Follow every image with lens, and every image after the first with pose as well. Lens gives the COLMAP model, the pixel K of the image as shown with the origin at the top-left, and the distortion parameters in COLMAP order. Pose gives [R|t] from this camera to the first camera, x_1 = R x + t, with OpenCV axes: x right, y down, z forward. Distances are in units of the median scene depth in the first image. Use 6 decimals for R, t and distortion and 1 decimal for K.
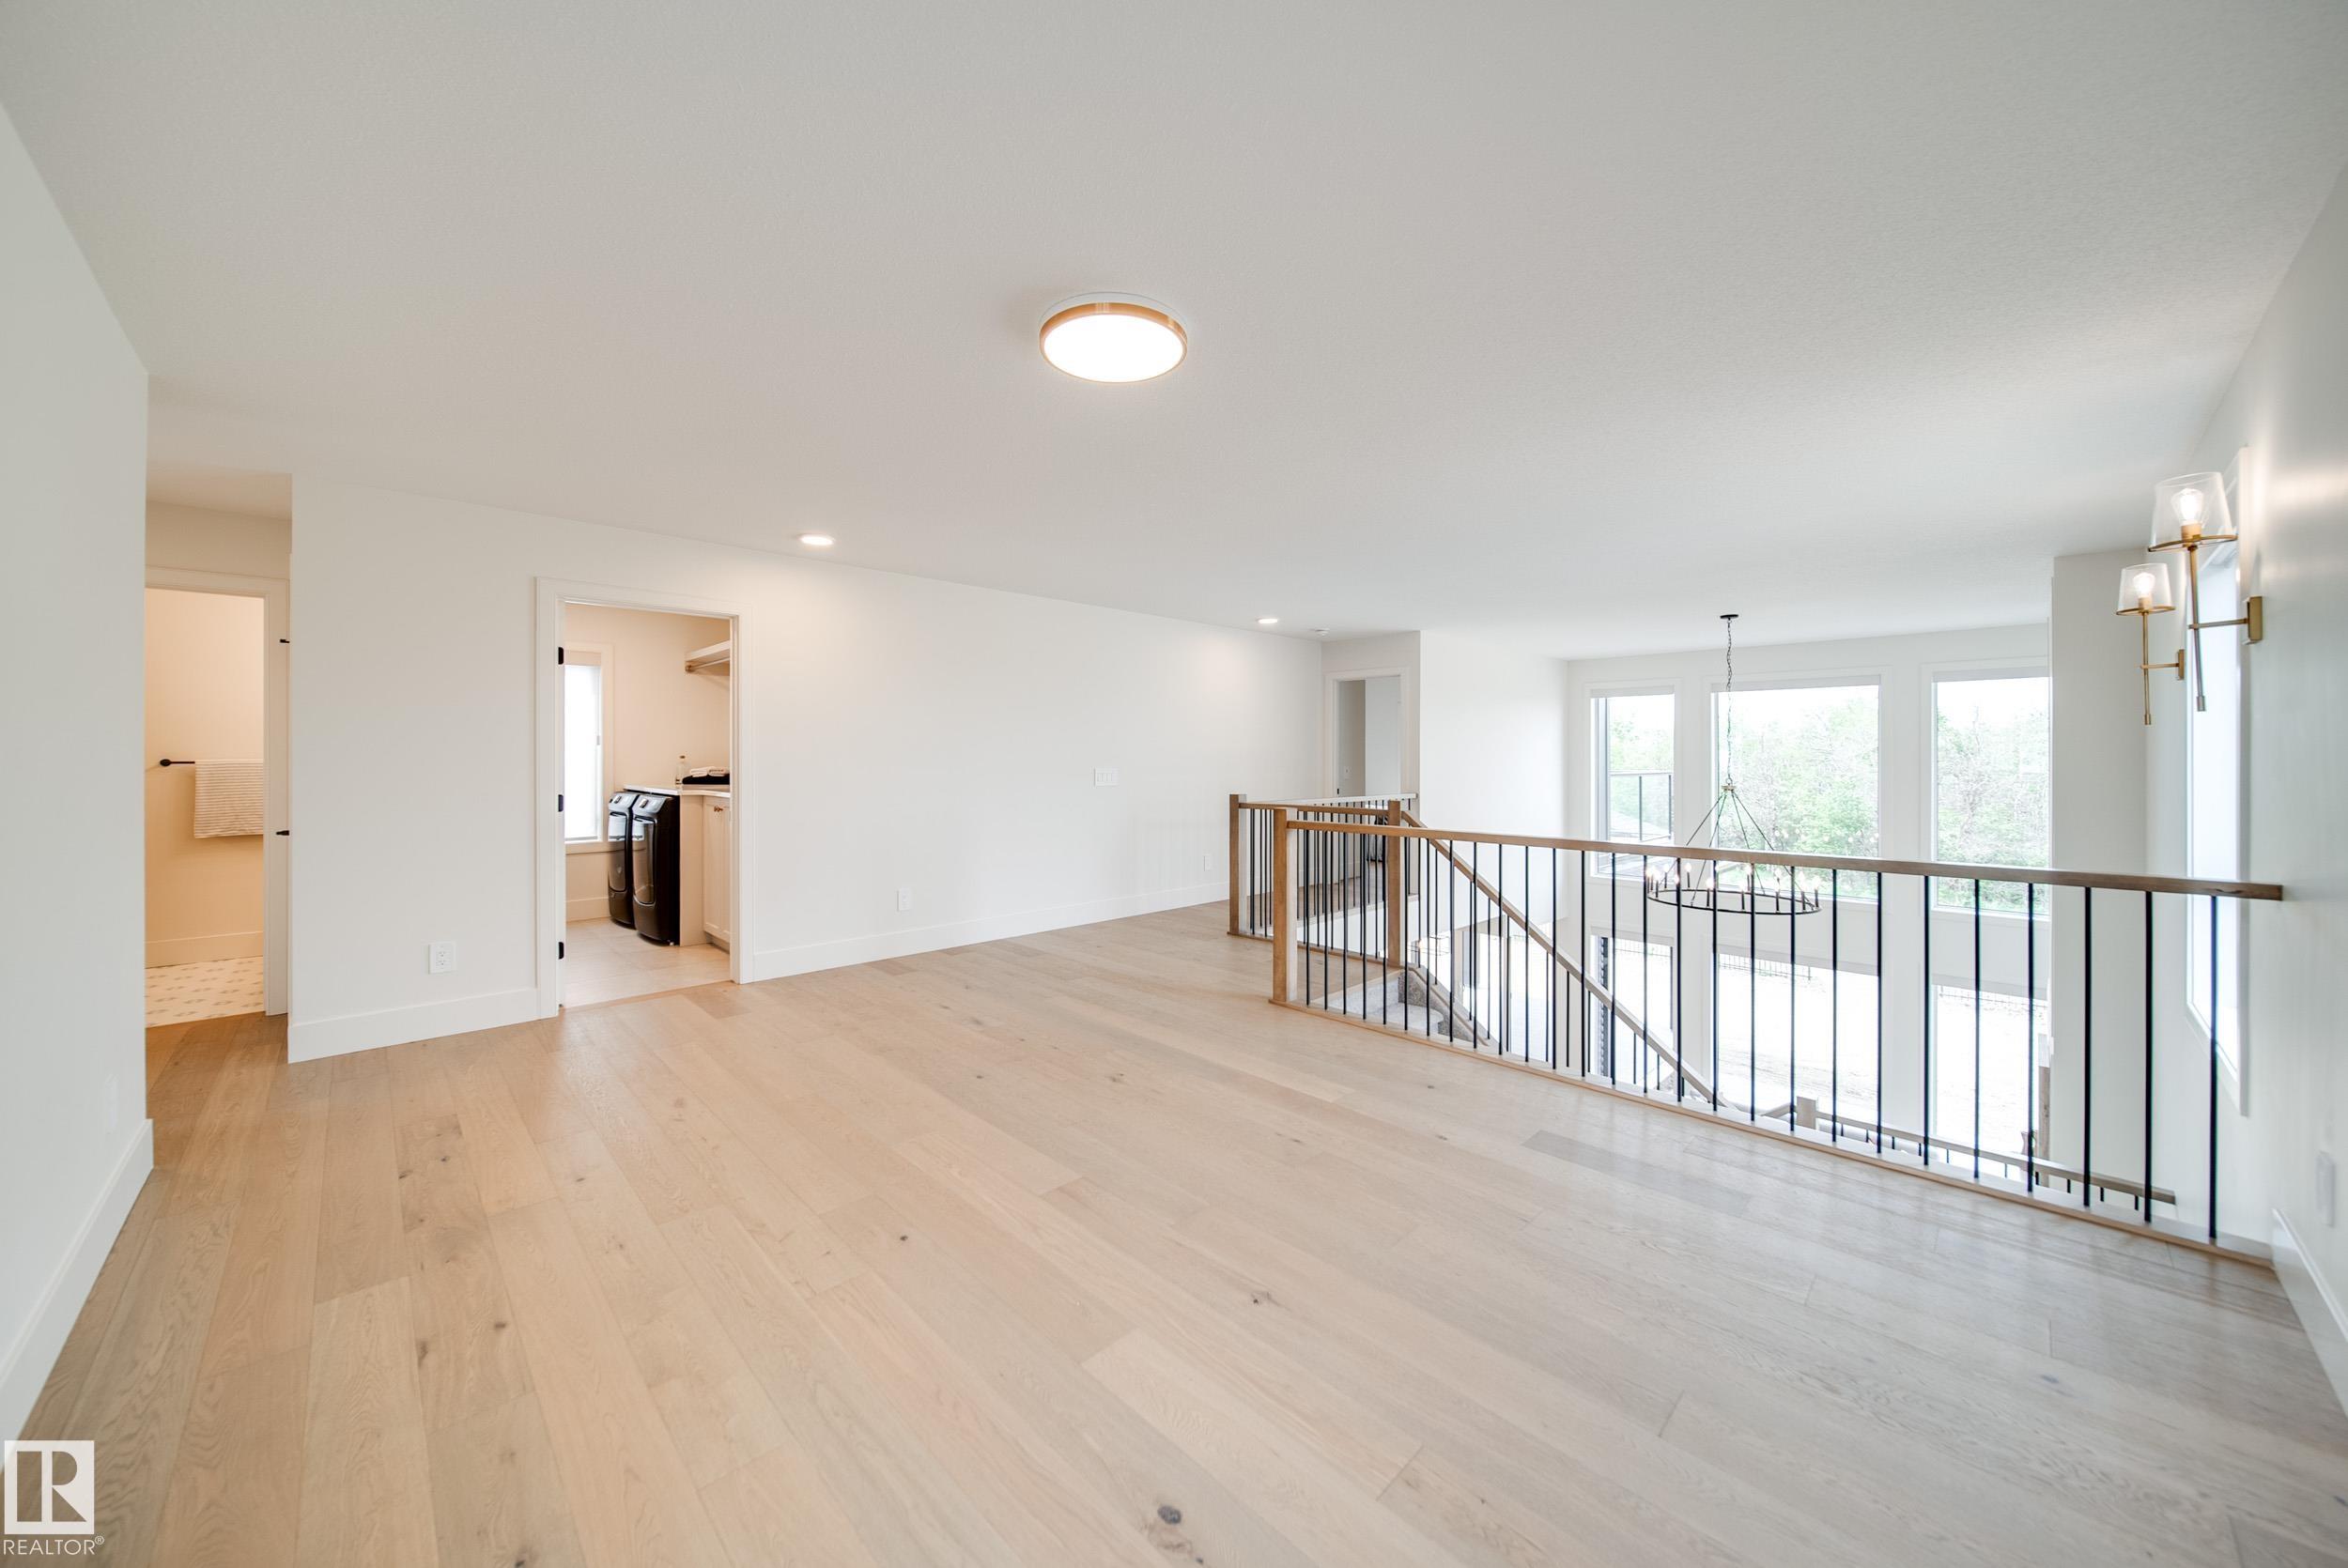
lens RADIAL K [[823.3, 0, 1173.2], [0, 823.3, 793.2], [0, 0, 1]] dist [-0.000702, -0.001384]
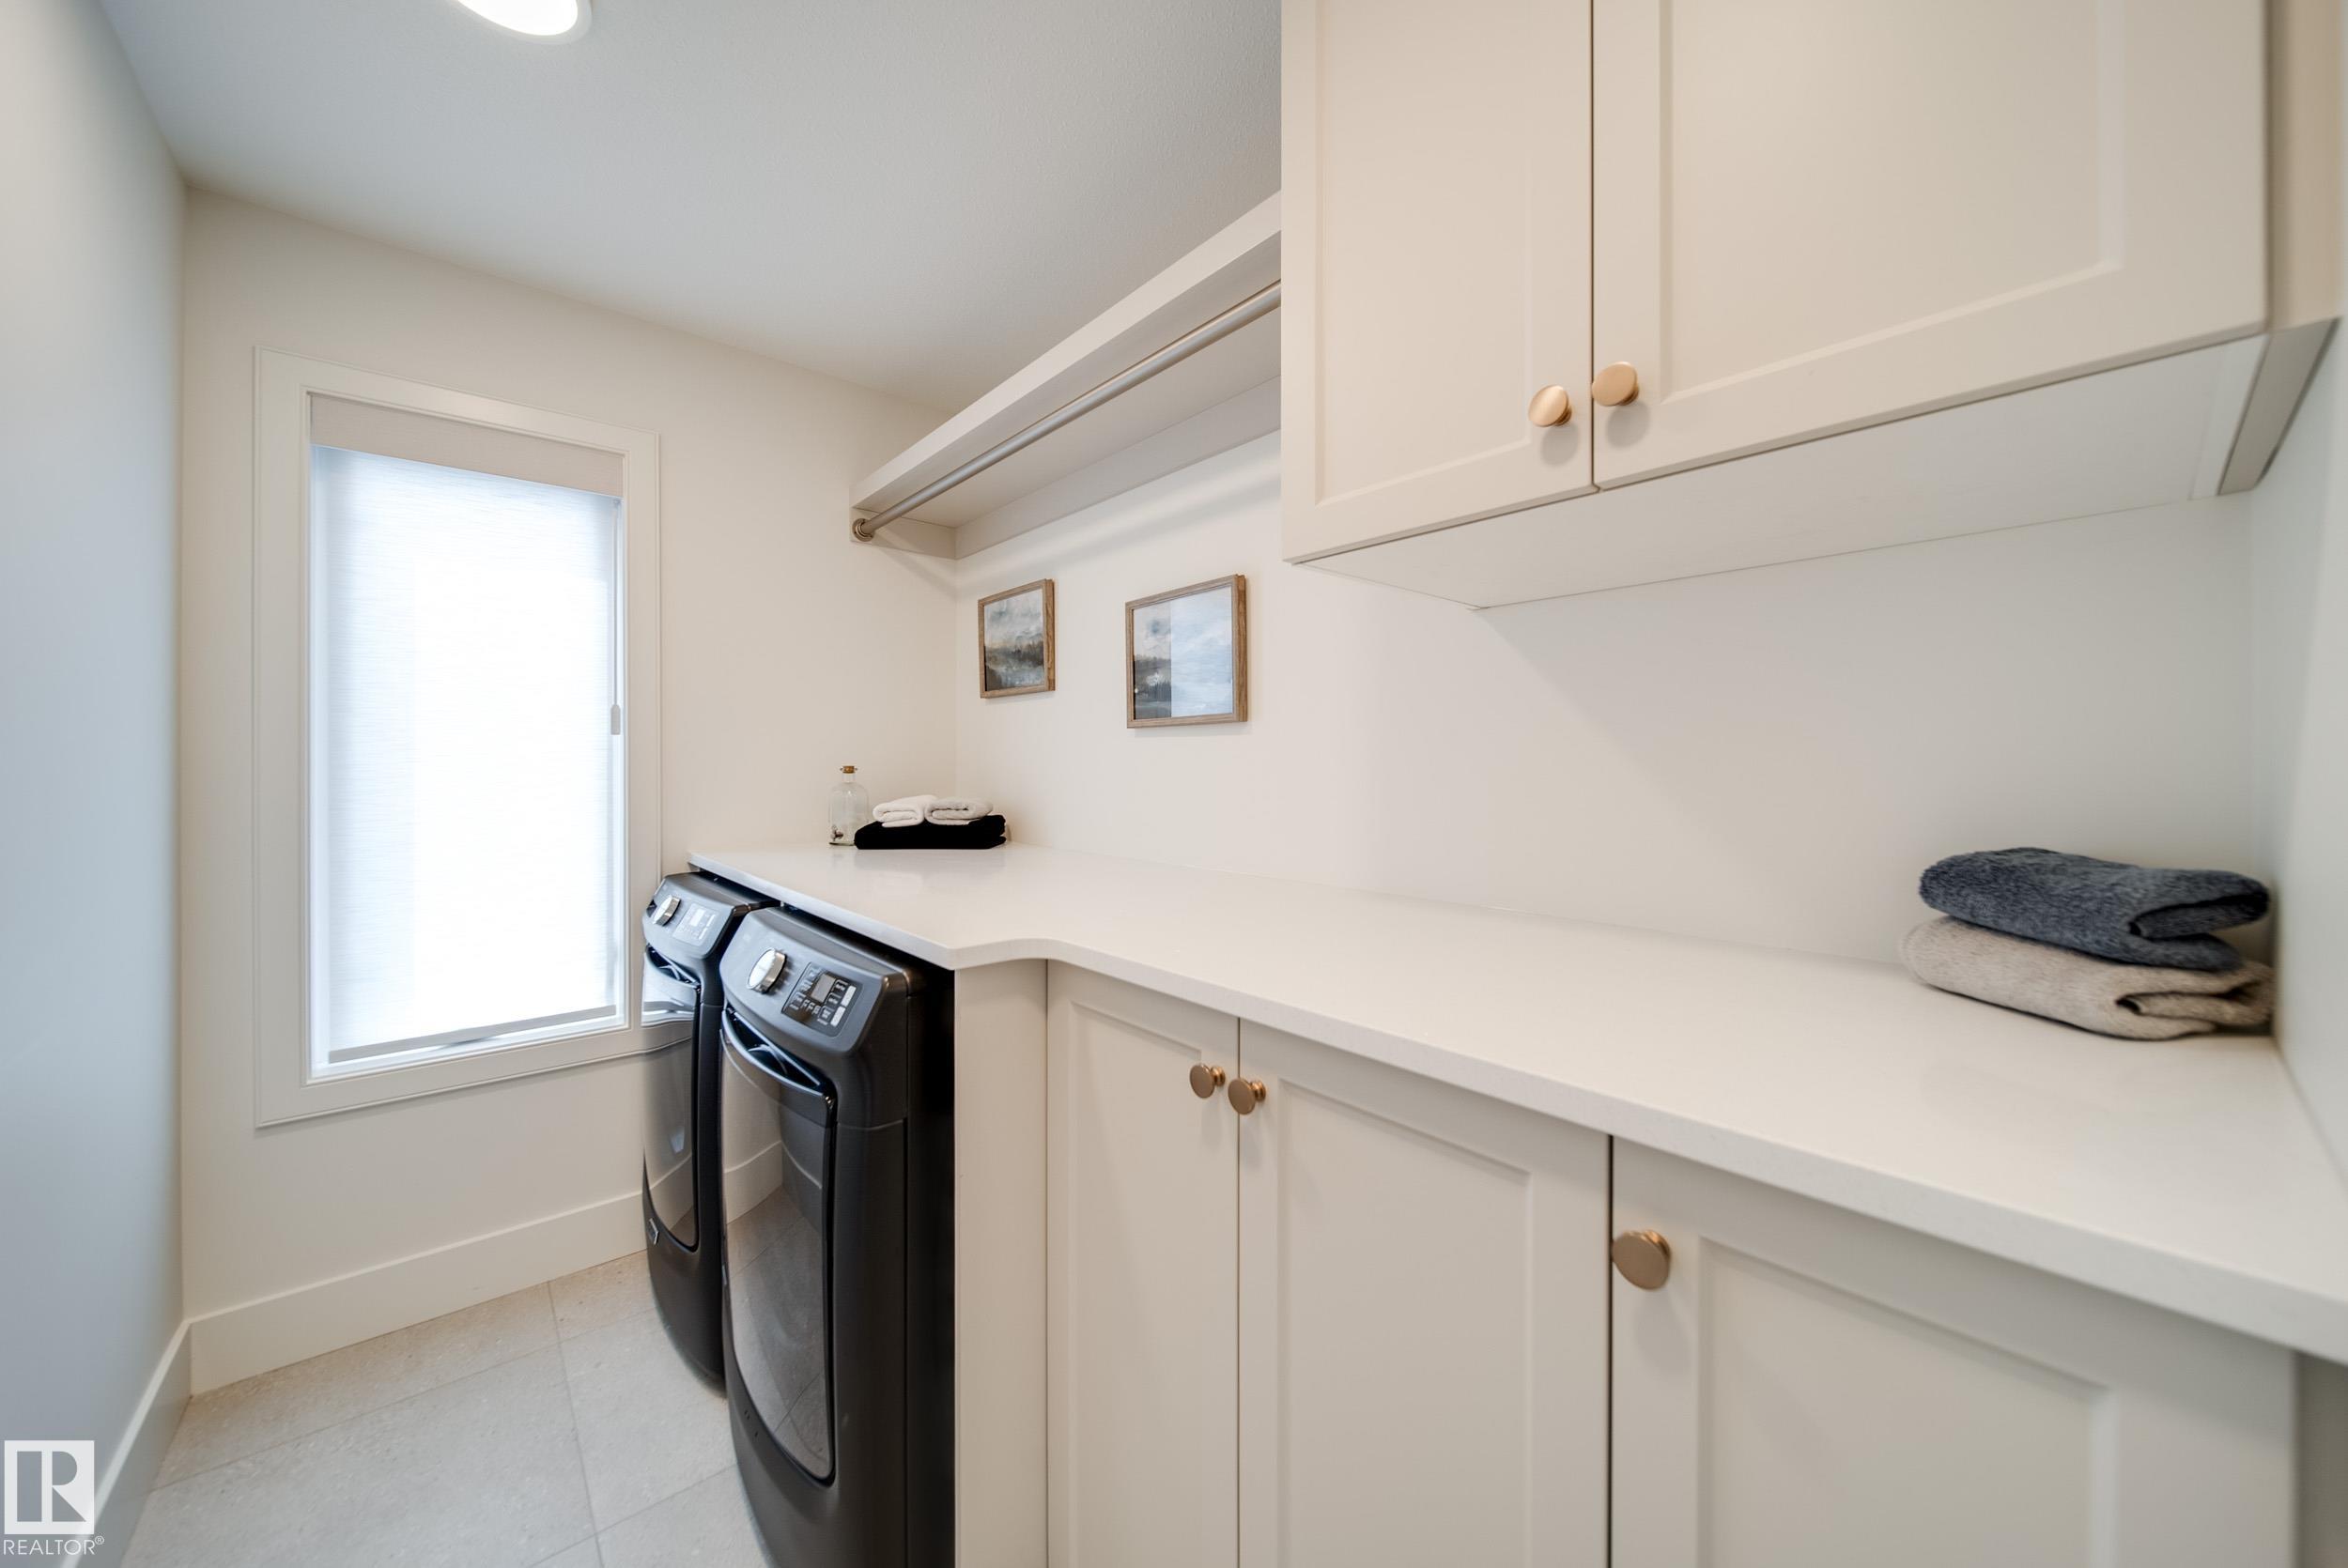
lens RADIAL K [[823.3, 0, 1187.7], [0, 823.3, 779.1], [0, 0, 1]] dist [-0.000702, -0.001384]
pose [[0.999079, -0.009448, -0.041855, -0.450655], [0.008806, 0.999841, -0.015490, -0.033694], [0.041994, 0.015108, 0.999004, 0.673585]]
